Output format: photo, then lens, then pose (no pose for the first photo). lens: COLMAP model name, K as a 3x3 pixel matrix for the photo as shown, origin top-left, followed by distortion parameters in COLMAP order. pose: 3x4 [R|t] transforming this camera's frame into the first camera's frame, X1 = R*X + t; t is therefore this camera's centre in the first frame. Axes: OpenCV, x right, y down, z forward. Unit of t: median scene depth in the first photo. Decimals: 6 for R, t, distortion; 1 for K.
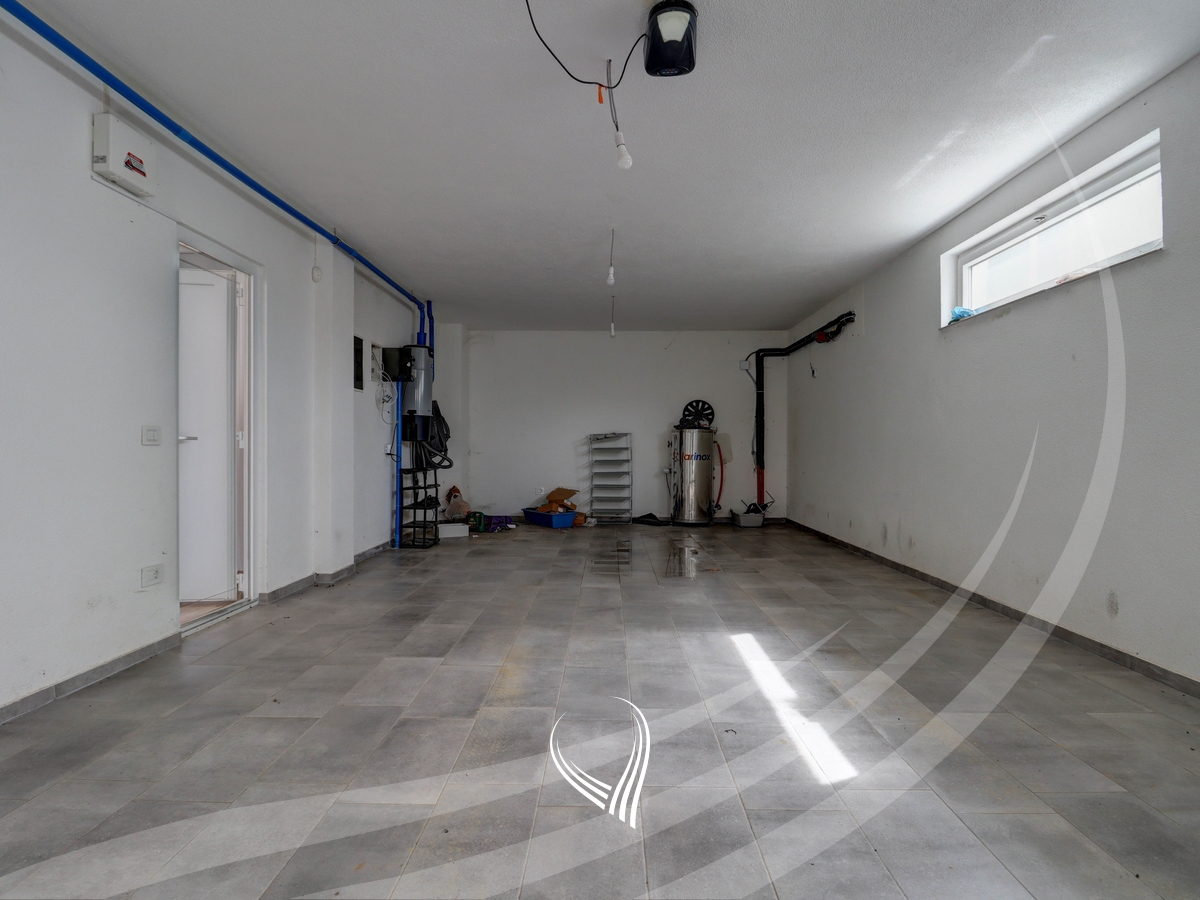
lens RADIAL K [[633.9, 0, 598.8], [0, 633.9, 448.8], [0, 0, 1]] dist [-0.012171, -0.005336]
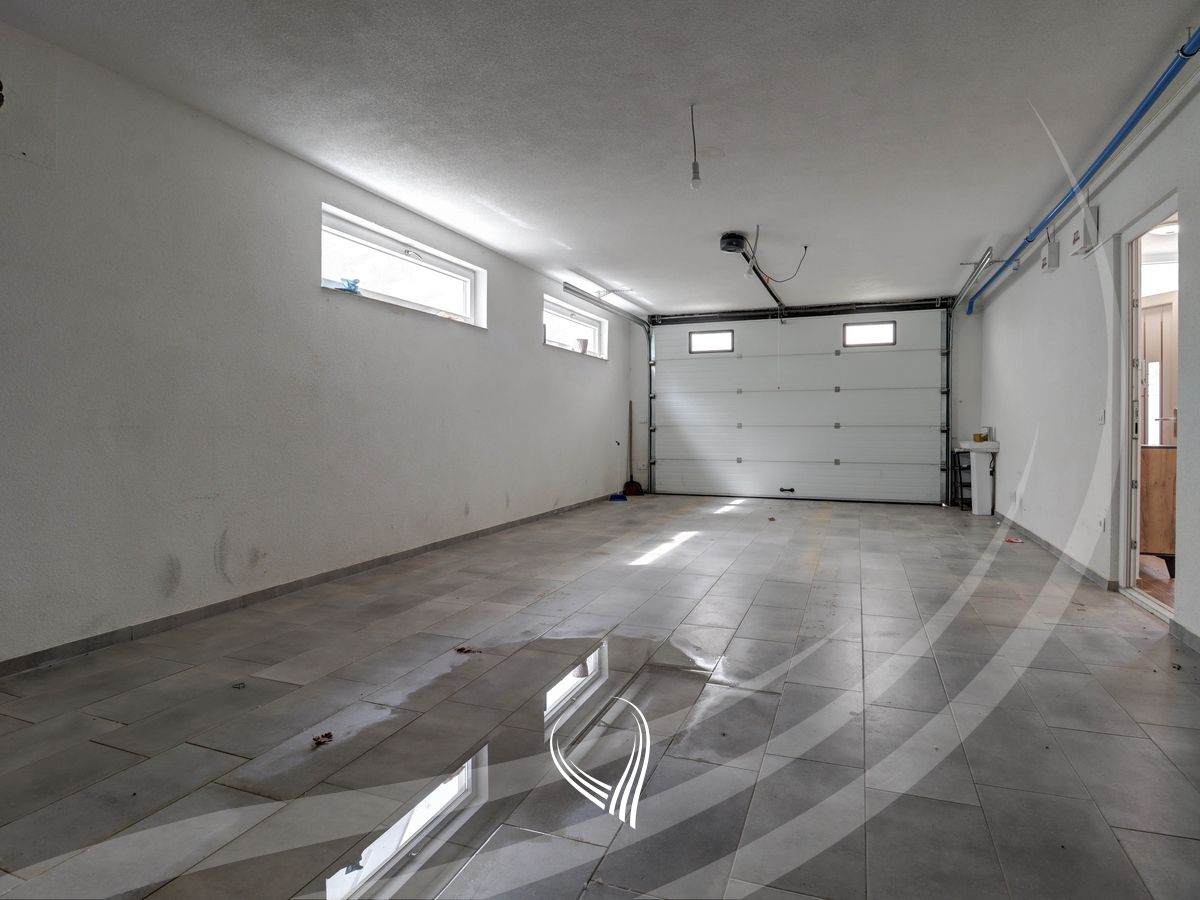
lens RADIAL K [[633.9, 0, 599.1], [0, 633.9, 442.5], [0, 0, 1]] dist [-0.012171, -0.005336]
pose [[-0.932352, -0.004831, 0.361520, -0.175182], [0.004005, 0.999711, 0.023688, 0.009364], [-0.361531, 0.023533, -0.932063, 2.228962]]
